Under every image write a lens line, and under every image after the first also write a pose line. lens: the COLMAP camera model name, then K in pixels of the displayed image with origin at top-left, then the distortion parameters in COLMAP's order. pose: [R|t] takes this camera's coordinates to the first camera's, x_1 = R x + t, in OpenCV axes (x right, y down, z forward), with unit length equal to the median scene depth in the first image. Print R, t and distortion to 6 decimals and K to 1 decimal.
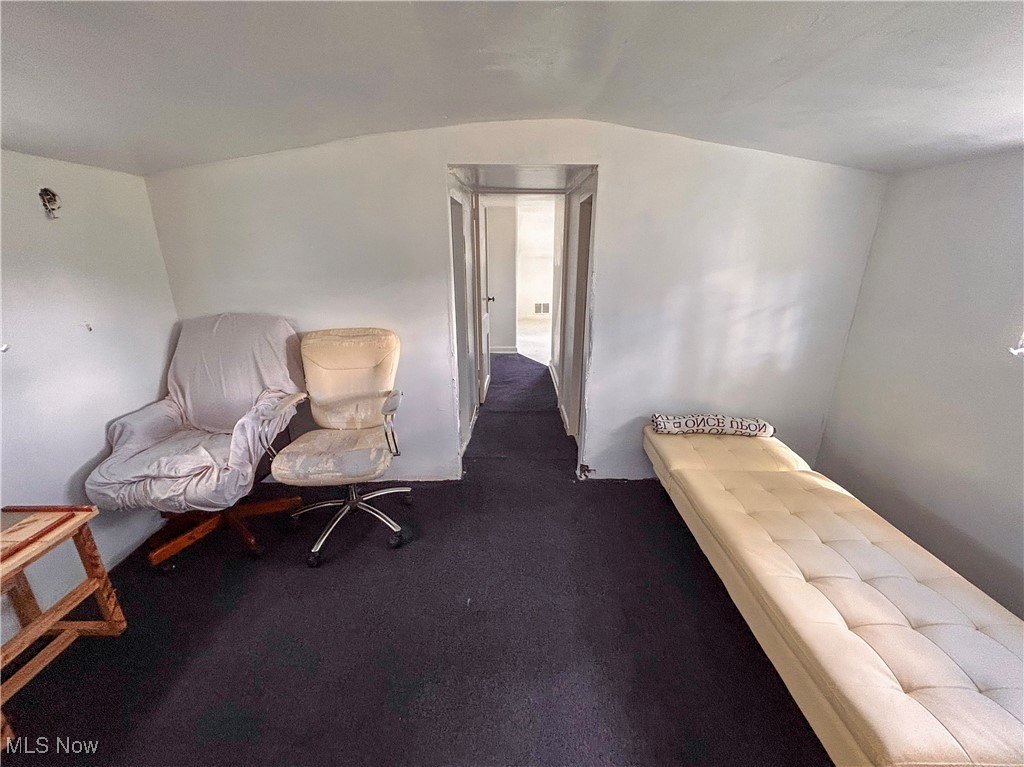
lens RADIAL K [[427.5, 0, 512.1], [0, 427.5, 383.9], [0, 0, 1]] dist [-0.001306, 0.001234]
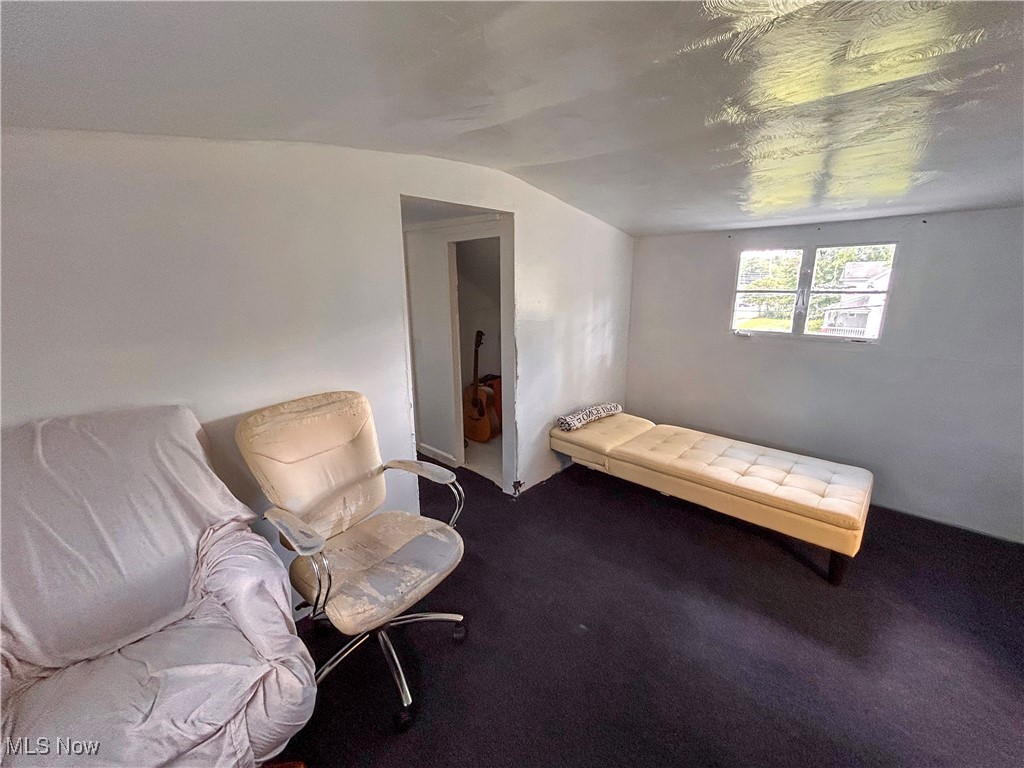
lens RADIAL K [[427.5, 0, 515.3], [0, 427.5, 380.8], [0, 0, 1]] dist [-0.001306, 0.001234]
pose [[0.672906, -0.177478, 0.718122, -0.647492], [0.236986, 0.971346, 0.017996, -0.088394], [-0.700739, 0.158075, 0.695684, 0.250949]]
